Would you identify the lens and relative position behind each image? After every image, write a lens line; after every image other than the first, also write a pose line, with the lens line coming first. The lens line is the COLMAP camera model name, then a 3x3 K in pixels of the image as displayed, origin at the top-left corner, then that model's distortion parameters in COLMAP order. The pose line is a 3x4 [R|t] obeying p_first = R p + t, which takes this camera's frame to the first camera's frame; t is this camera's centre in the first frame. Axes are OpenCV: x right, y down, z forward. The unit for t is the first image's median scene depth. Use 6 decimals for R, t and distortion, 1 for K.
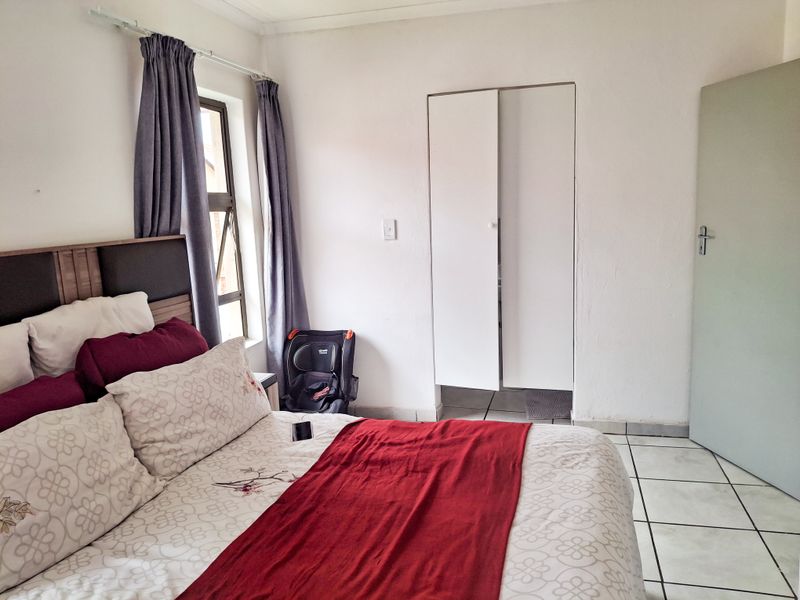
lens RADIAL K [[603.1, 0, 400.0], [0, 603.1, 300.0], [0, 0, 1]] dist [0.038728, -0.003910]
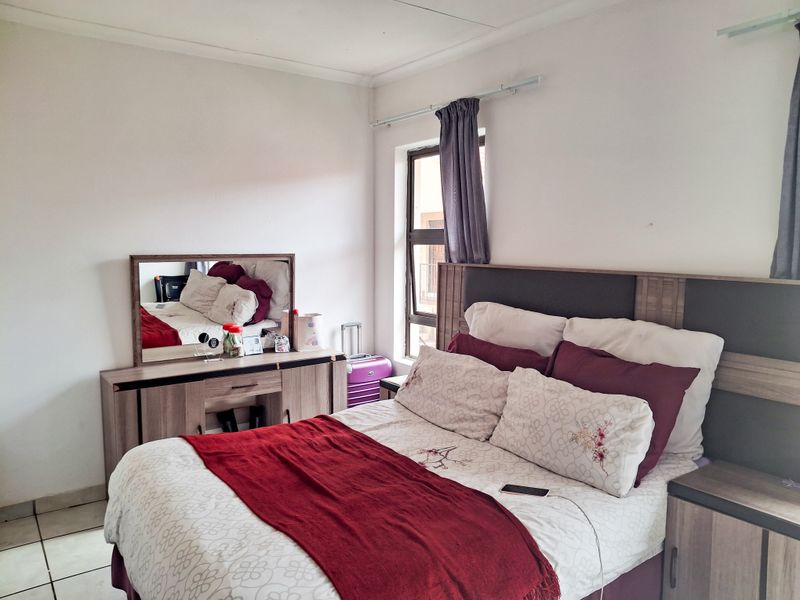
lens RADIAL K [[603.1, 0, 400.0], [0, 603.1, 300.0], [0, 0, 1]] dist [0.038728, -0.003910]
pose [[-0.624273, 0.116279, -0.772504, 0.673918], [-0.104263, 0.967612, 0.229903, -0.270067], [0.774217, 0.224066, -0.591930, 1.421259]]
